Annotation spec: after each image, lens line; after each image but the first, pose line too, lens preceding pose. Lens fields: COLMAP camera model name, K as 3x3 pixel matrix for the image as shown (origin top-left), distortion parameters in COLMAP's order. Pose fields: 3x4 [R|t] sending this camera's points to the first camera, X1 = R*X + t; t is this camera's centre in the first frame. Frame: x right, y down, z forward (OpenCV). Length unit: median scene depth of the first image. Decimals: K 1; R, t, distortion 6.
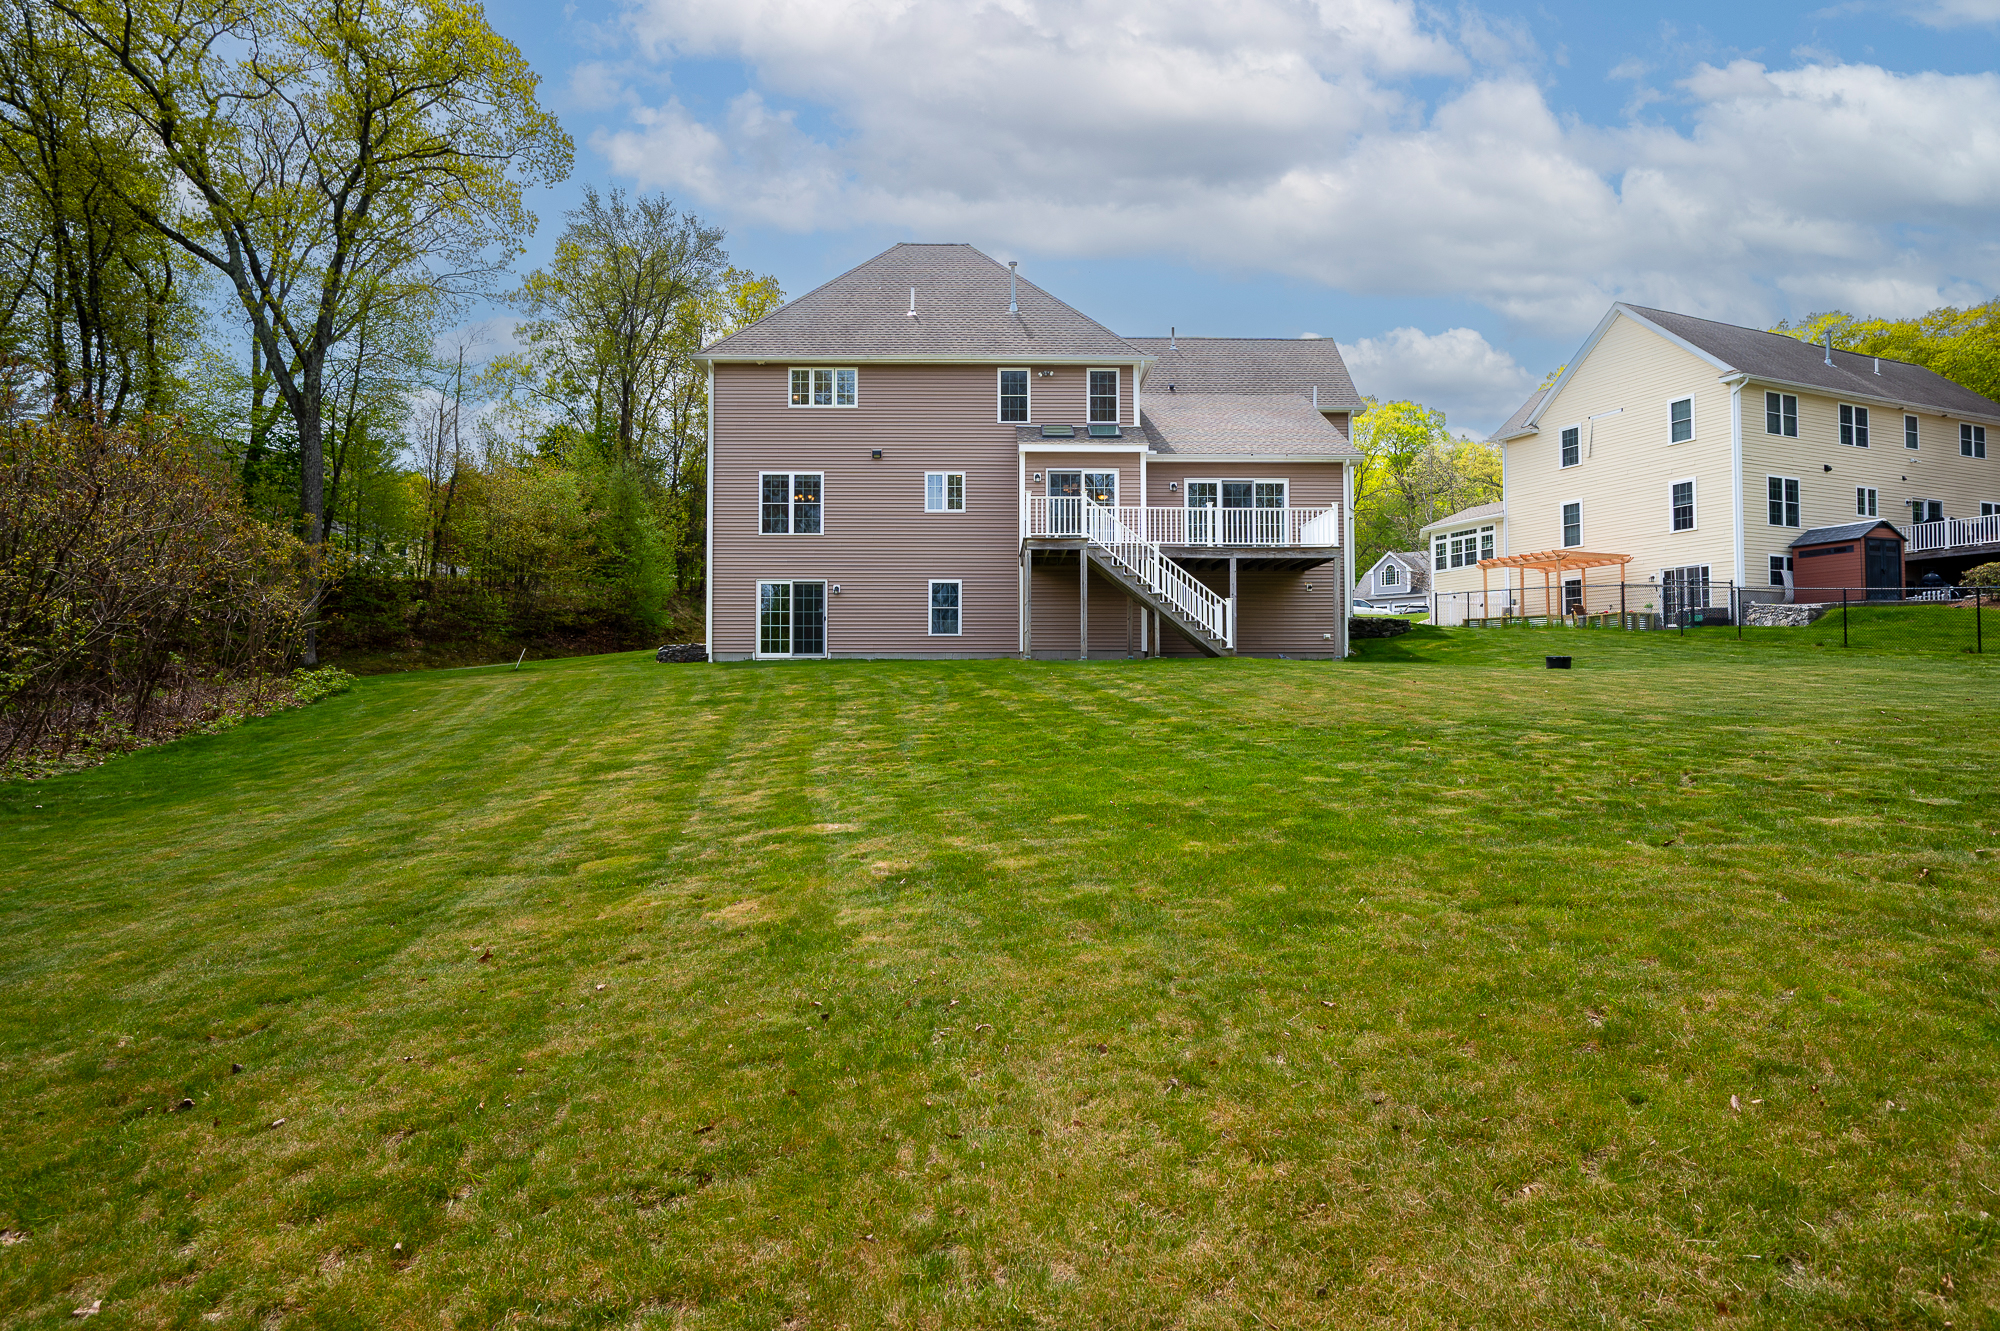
lens RADIAL K [[1166.8, 0, 992.3], [0, 1166.8, 674.4], [0, 0, 1]] dist [-0.003594, -0.000725]
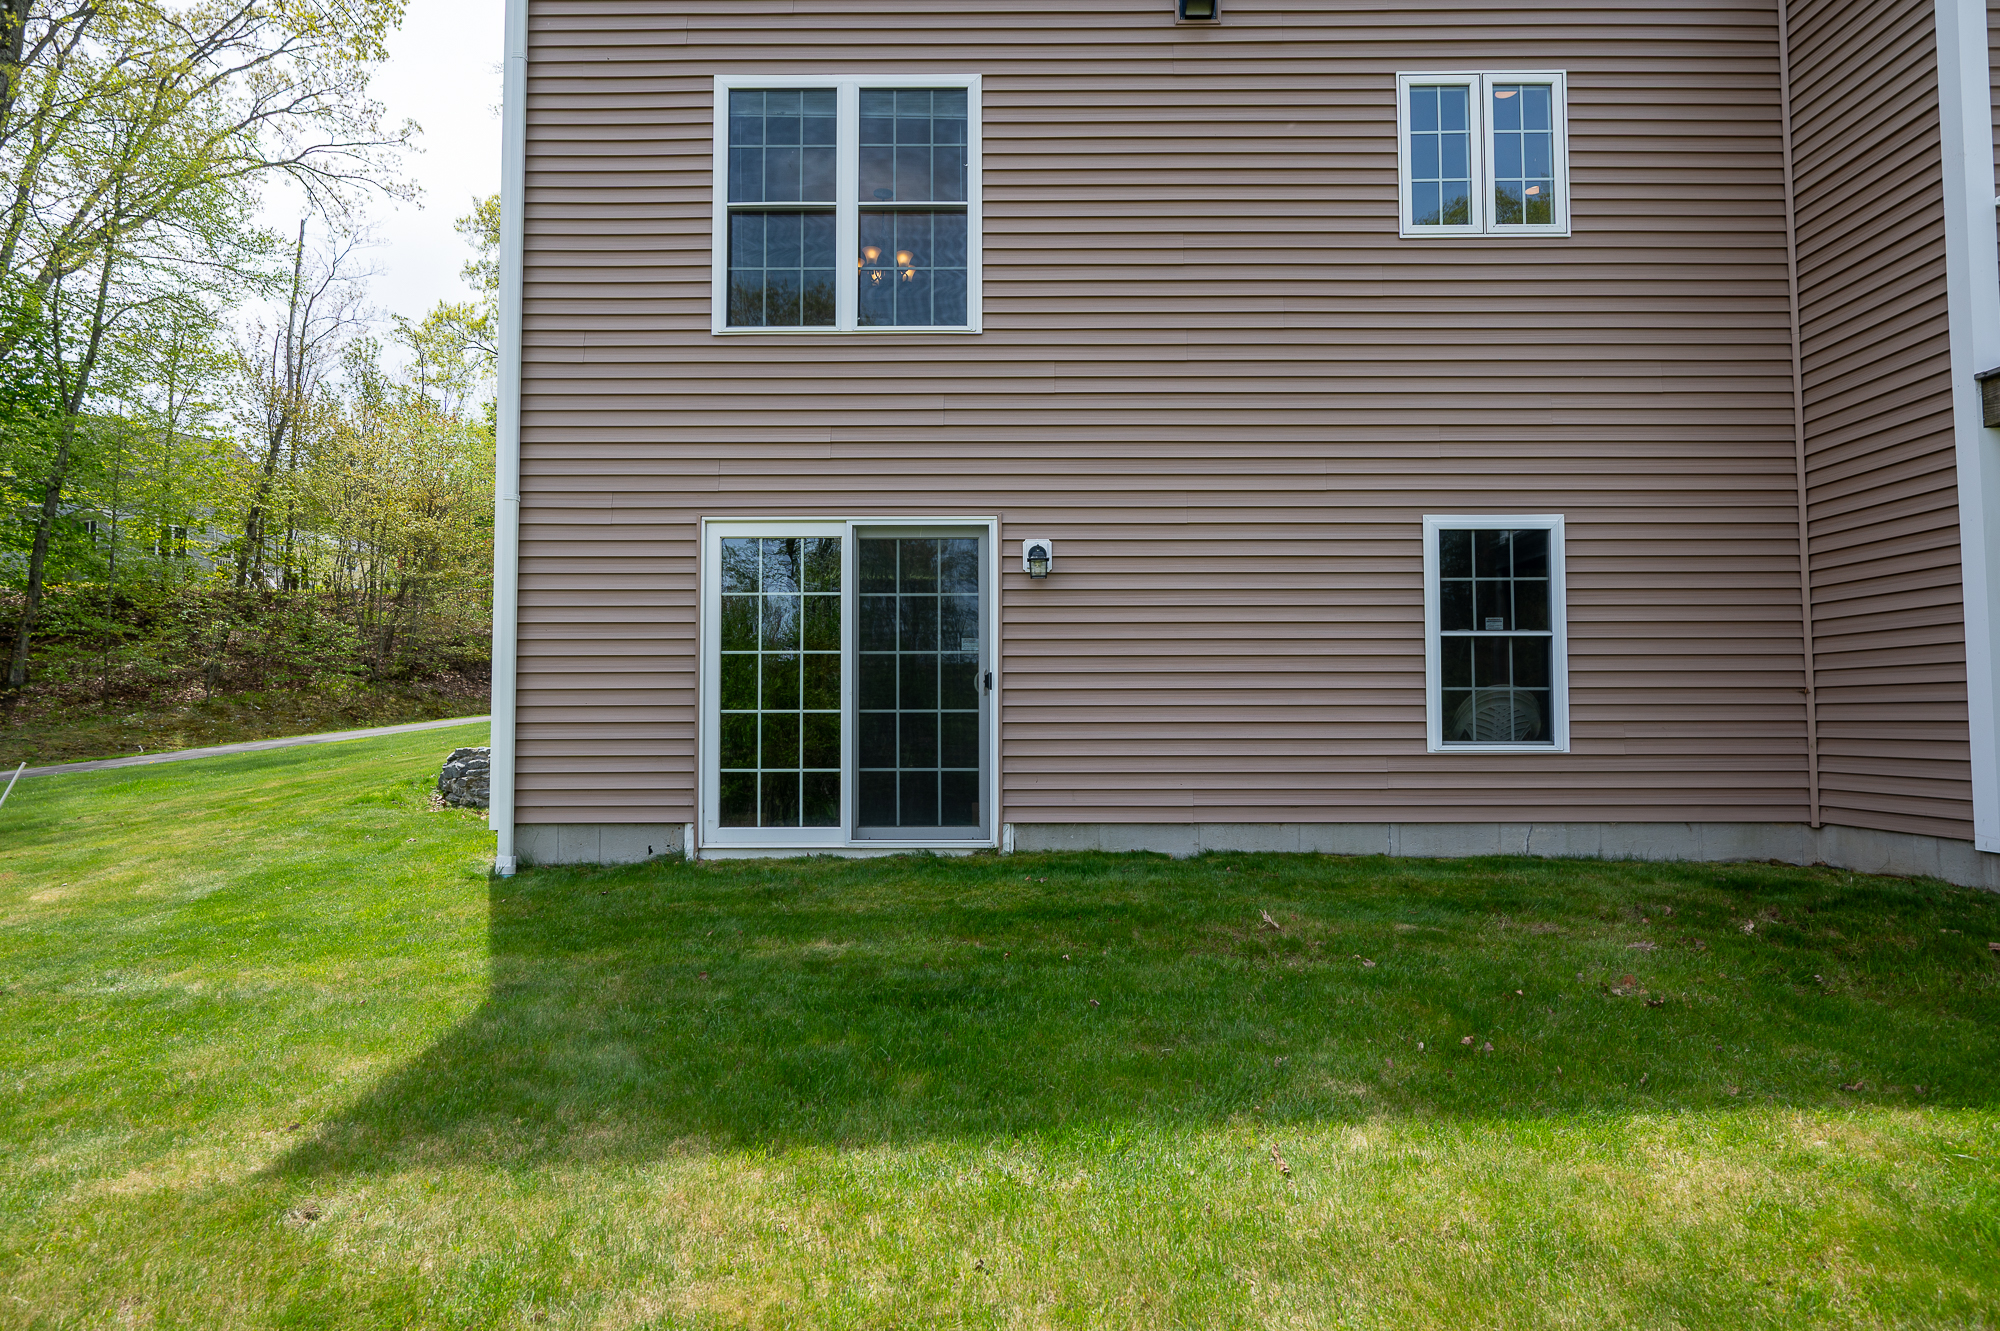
lens RADIAL K [[1086.4, 0, 1004.5], [0, 1086.4, 663.4], [0, 0, 1]] dist [0.002362, 0.000380]
pose [[0.999974, -0.005880, -0.004177, -0.139037], [0.005776, 0.999683, -0.024507, -0.045967], [0.004320, 0.024482, 0.999691, 0.776666]]
